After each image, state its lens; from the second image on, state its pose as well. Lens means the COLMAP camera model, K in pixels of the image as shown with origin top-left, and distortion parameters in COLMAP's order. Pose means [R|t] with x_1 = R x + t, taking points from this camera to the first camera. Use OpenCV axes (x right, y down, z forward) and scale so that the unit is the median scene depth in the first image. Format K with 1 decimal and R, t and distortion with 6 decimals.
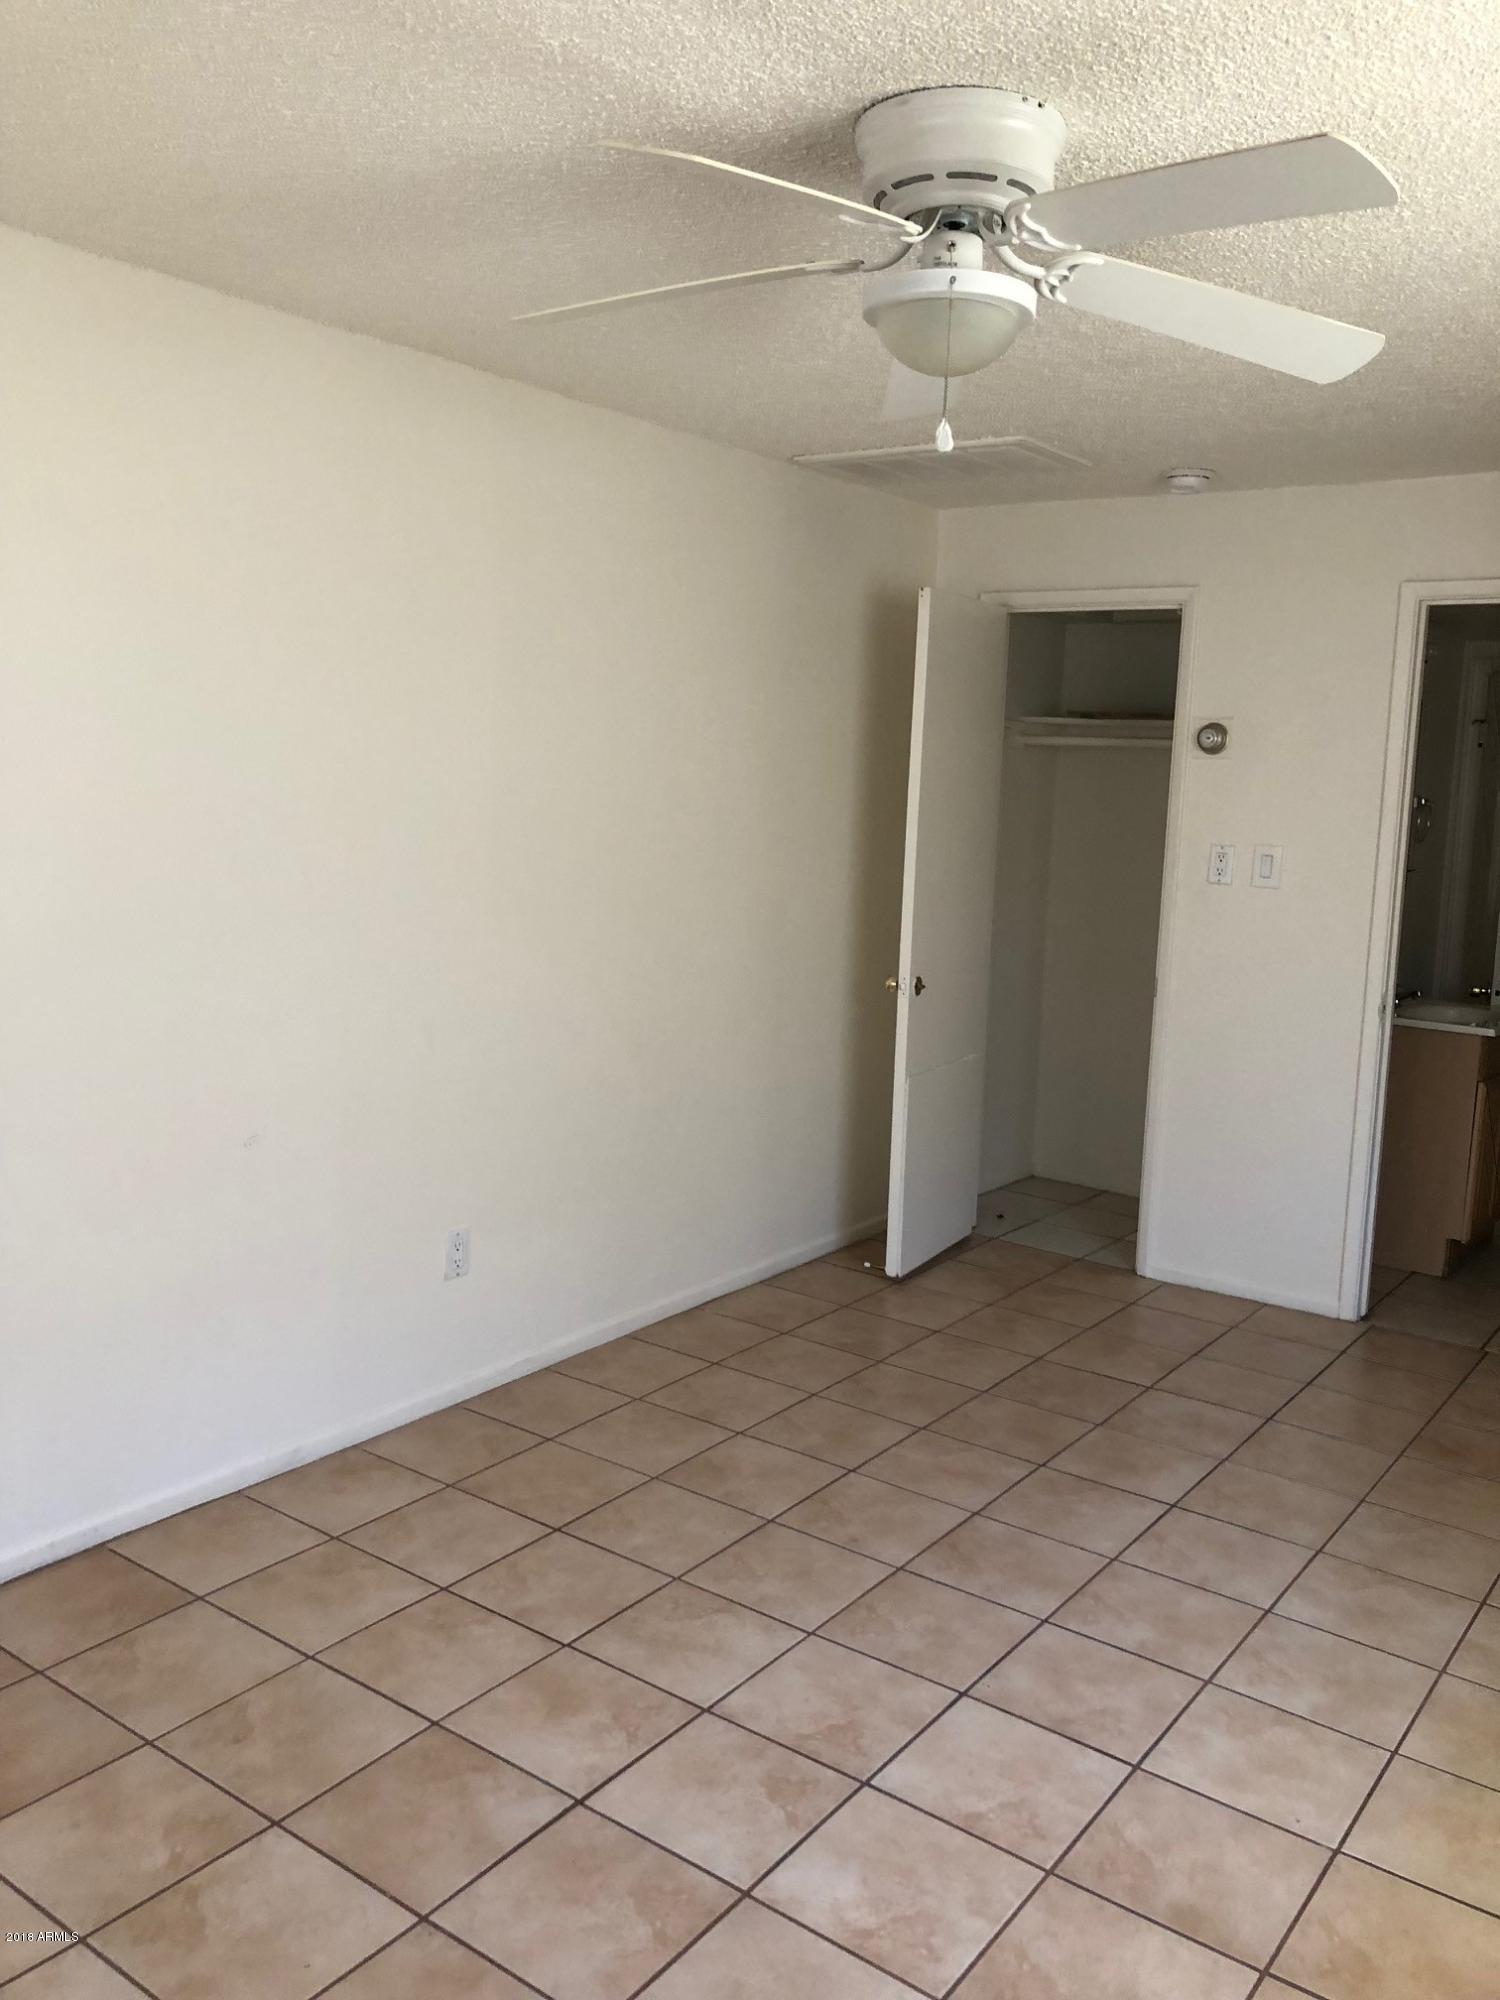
lens RADIAL K [[1637.7, 0, 748.8], [0, 1637.7, 1003.5], [0, 0, 1]] dist [0.035204, -0.022989]
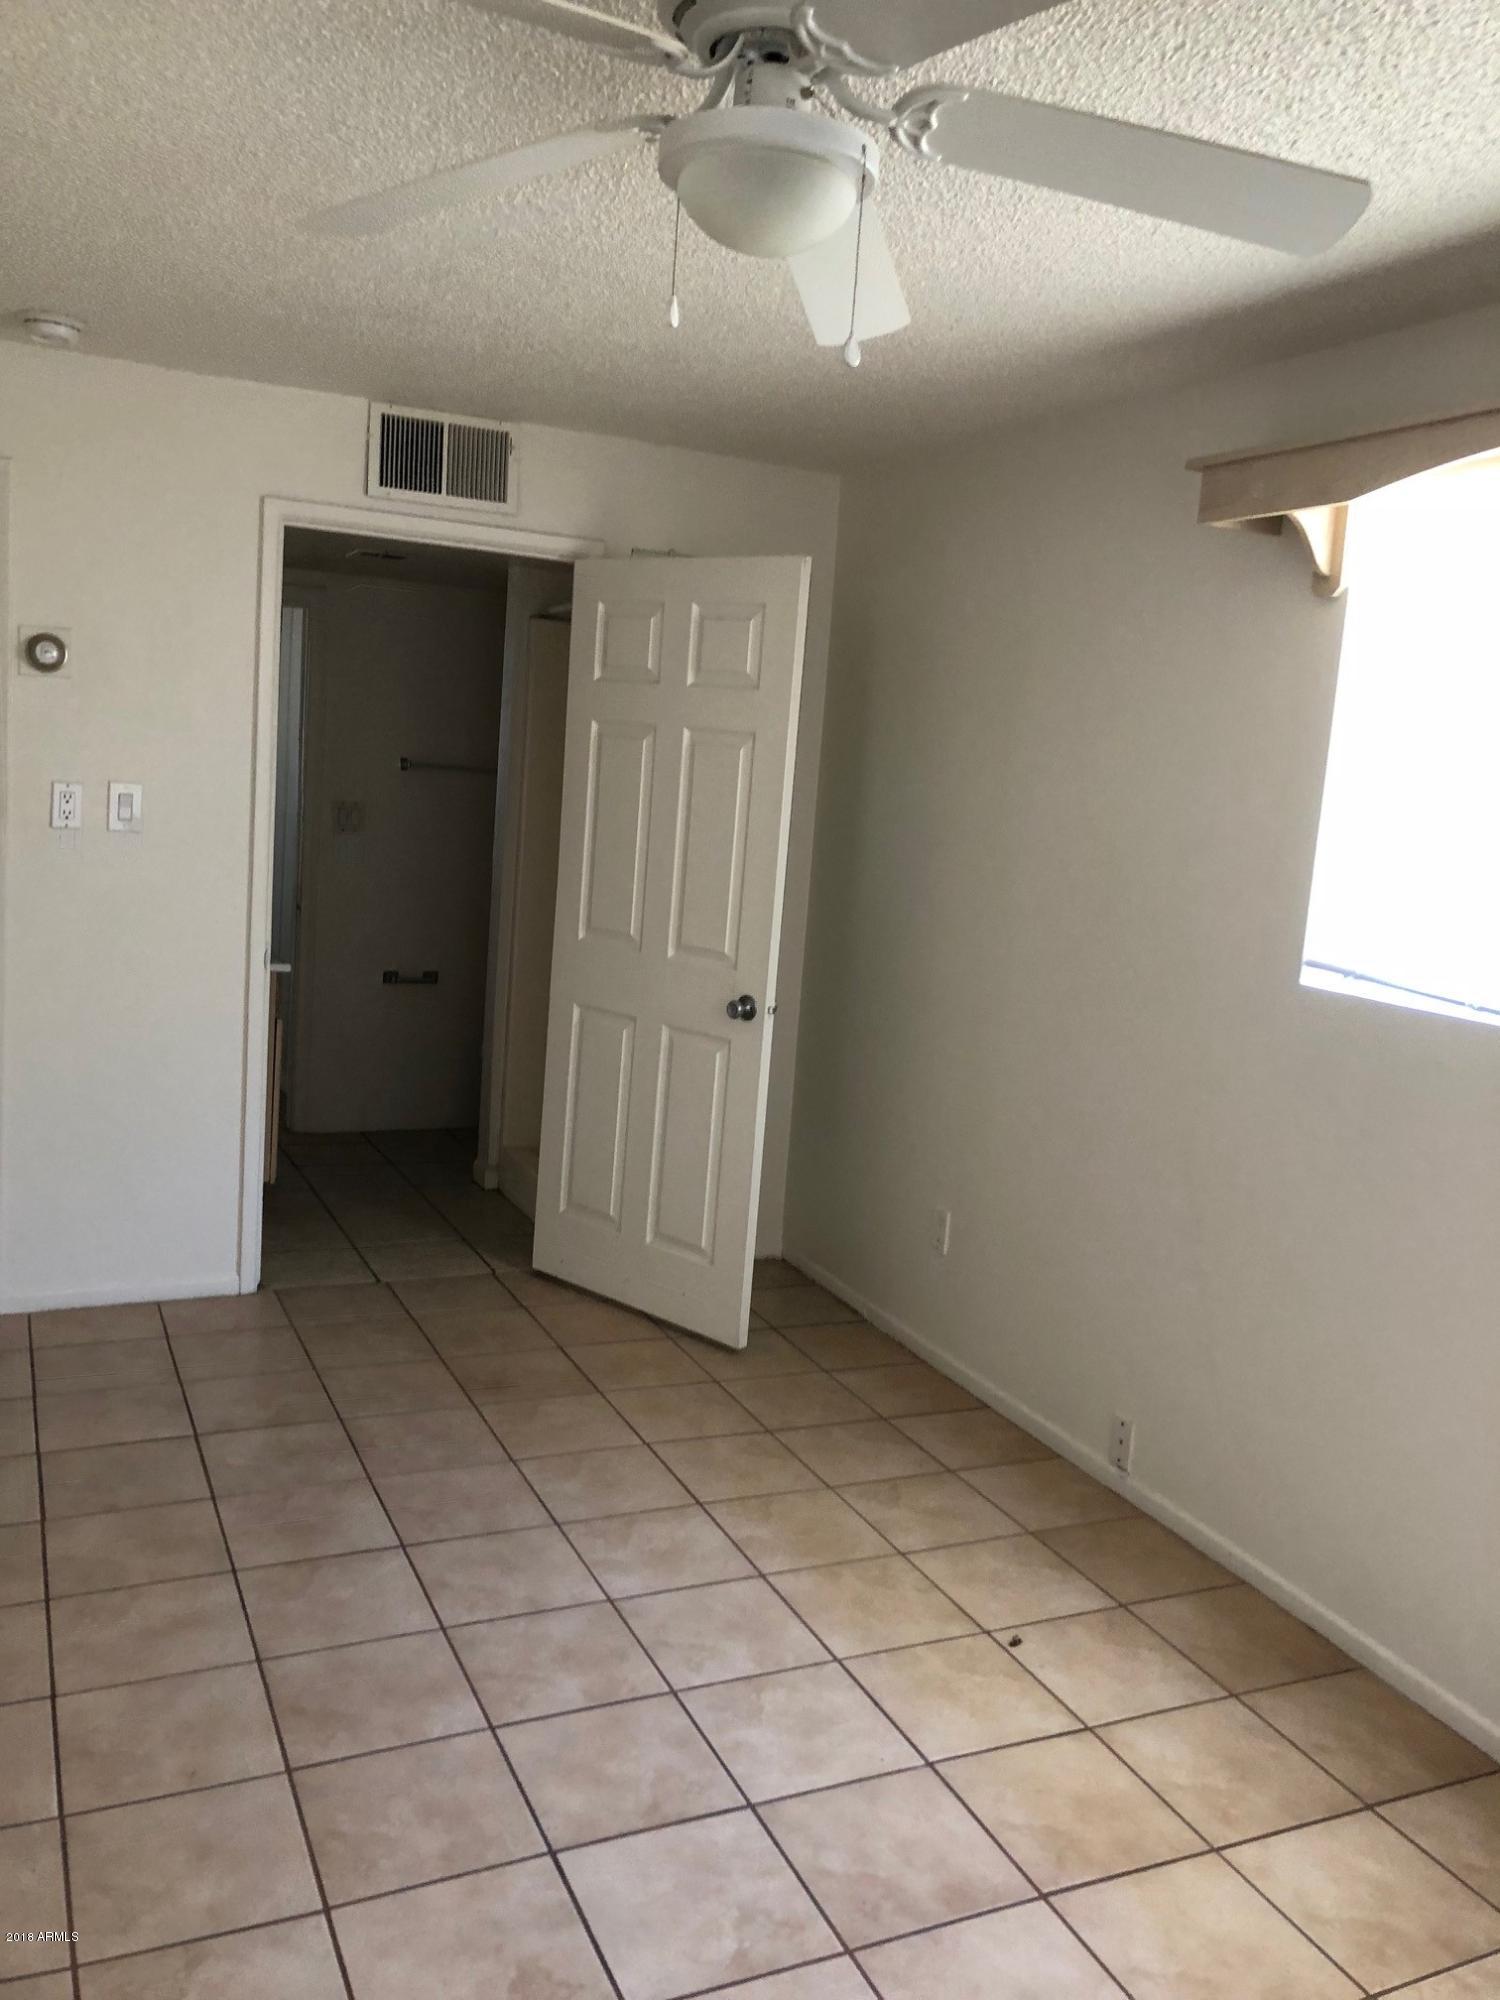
lens RADIAL K [[1637.7, 0, 753.0], [0, 1637.7, 998.8], [0, 0, 1]] dist [0.035204, -0.022989]
pose [[0.474324, -0.131591, 0.870460, -0.415146], [0.073074, 0.991238, 0.110031, -0.078449], [-0.877312, 0.011417, 0.479784, 0.426829]]
